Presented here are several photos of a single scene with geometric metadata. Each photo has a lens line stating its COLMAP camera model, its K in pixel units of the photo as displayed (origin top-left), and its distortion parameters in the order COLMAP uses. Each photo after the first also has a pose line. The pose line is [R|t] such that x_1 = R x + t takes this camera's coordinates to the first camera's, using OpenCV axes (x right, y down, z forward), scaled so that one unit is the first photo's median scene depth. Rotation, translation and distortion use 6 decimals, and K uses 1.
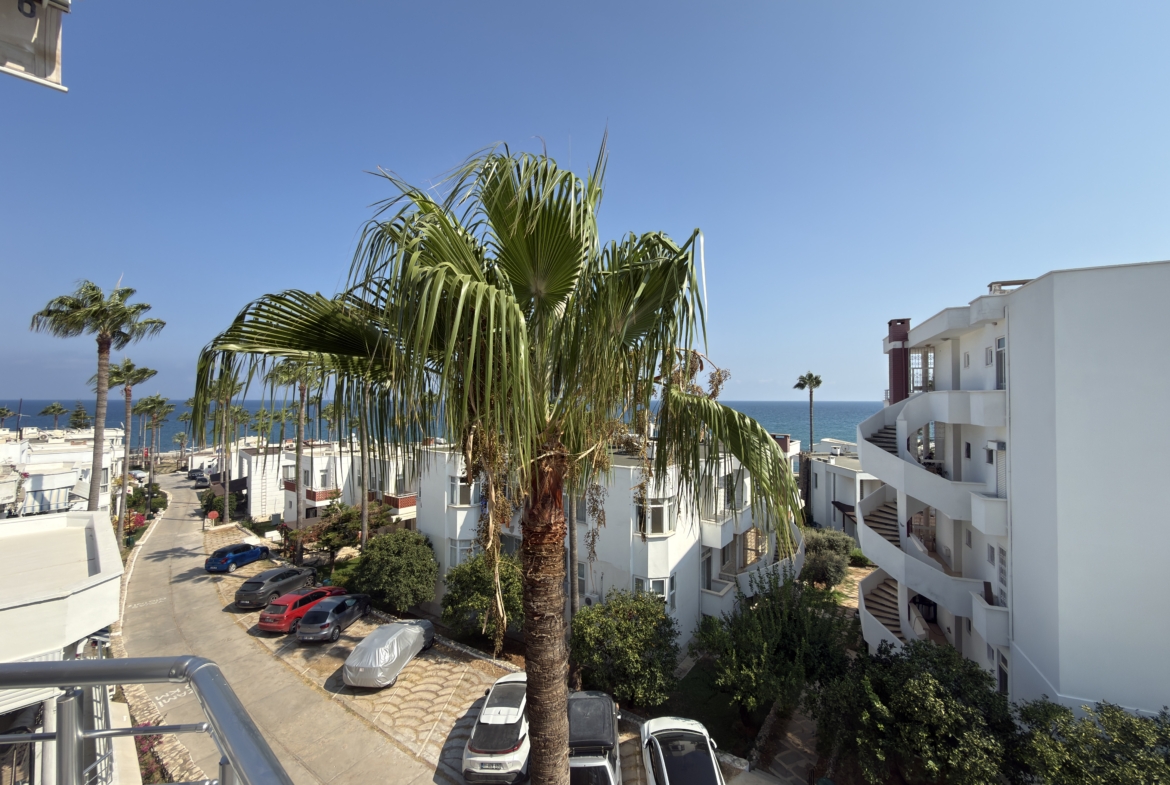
lens RADIAL K [[464.1, 0, 586.4], [0, 464.1, 391.3], [0, 0, 1]] dist [-0.000130, -0.000015]
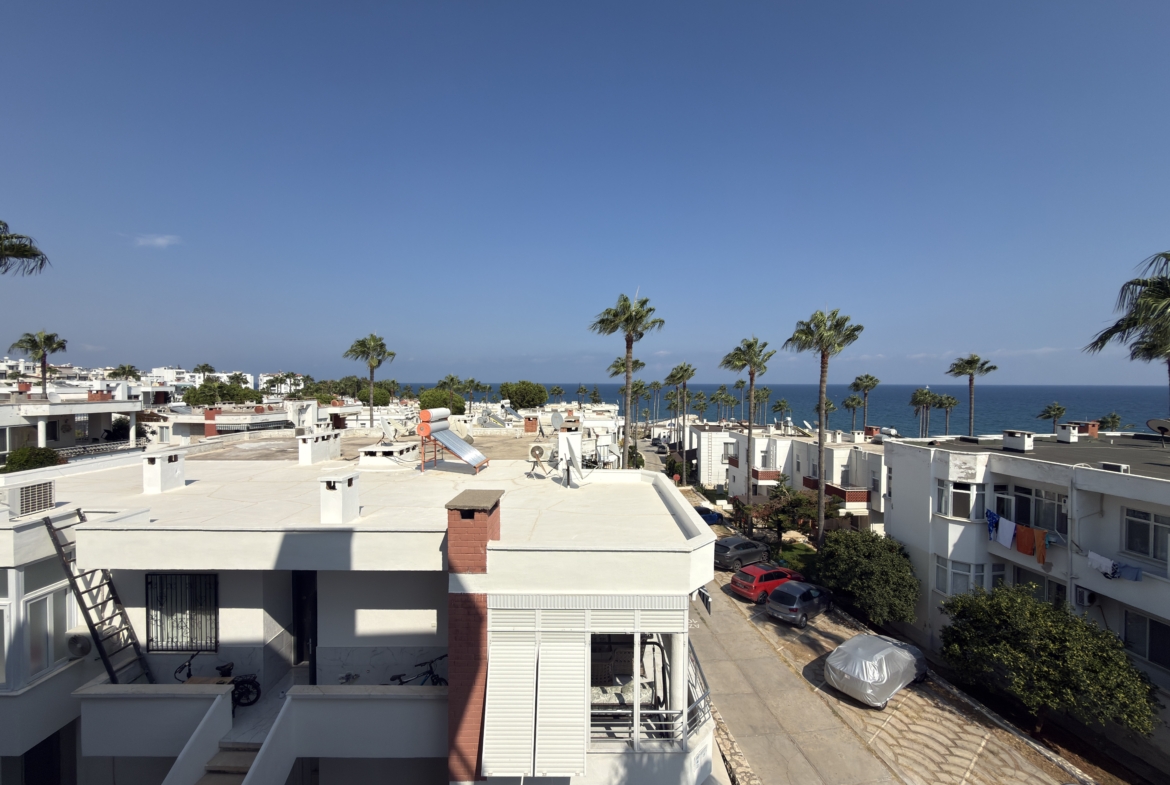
lens RADIAL K [[464.1, 0, 586.4], [0, 464.1, 391.3], [0, 0, 1]] dist [-0.000130, -0.000015]
pose [[0.673443, 0.014234, -0.739102, -0.130327], [0.010971, 0.999512, 0.029246, 0.000759], [0.739158, -0.027804, 0.672958, 0.010093]]
